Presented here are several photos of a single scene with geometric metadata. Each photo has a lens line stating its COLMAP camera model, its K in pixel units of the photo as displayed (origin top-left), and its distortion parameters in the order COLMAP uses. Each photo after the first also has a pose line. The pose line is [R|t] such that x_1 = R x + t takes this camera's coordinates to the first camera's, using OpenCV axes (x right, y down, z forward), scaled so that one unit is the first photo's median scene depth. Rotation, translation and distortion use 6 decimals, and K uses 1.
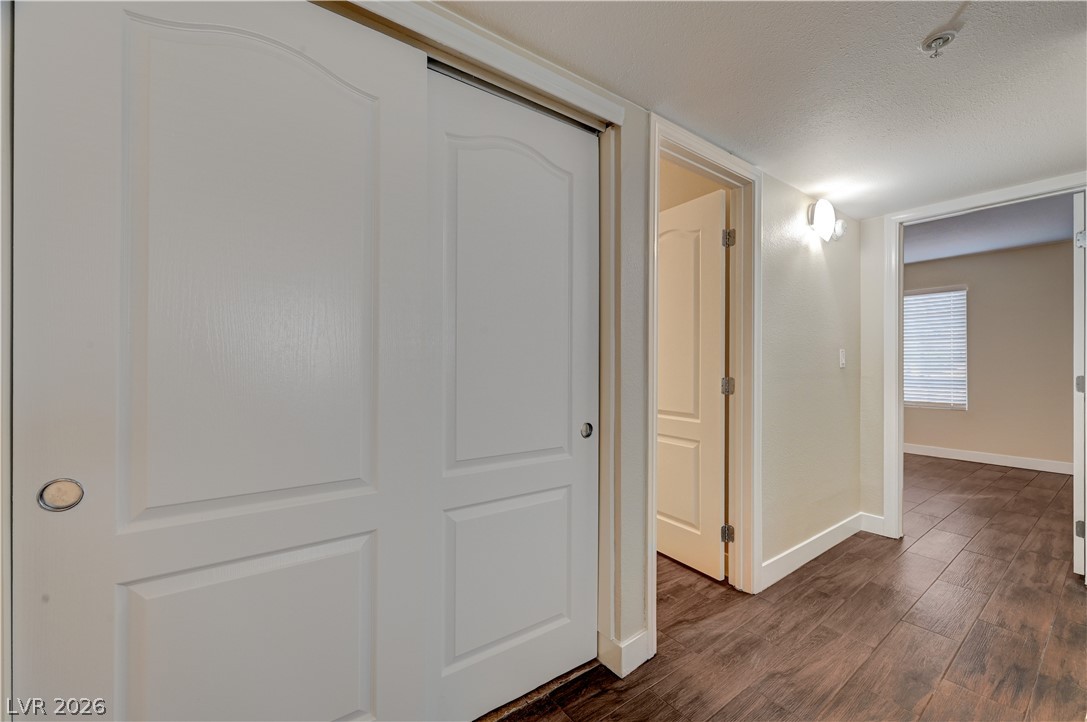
lens RADIAL K [[427.3, 0, 539.8], [0, 427.3, 366.7], [0, 0, 1]] dist [0.001891, 0.000021]
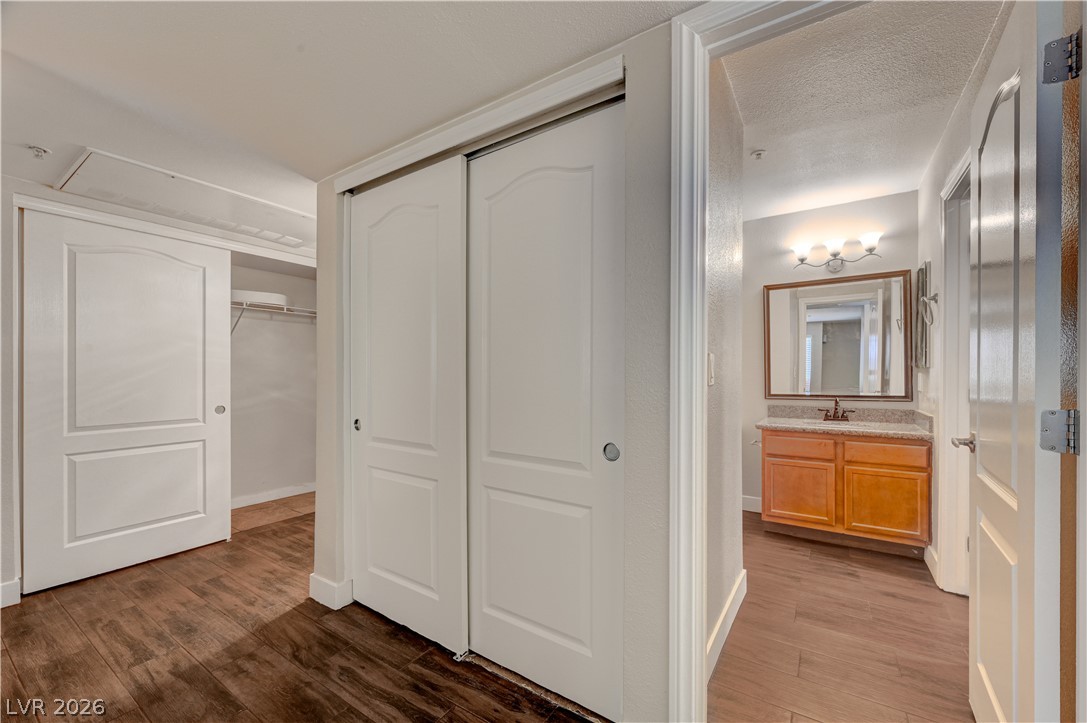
lens RADIAL K [[427.3, 0, 546.1], [0, 427.3, 369.8], [0, 0, 1]] dist [0.001891, 0.000021]
pose [[0.364366, -0.001056, -0.931255, 0.946553], [0.001378, 0.999999, -0.000595, -0.018023], [0.931255, -0.001067, 0.364367, 0.615807]]
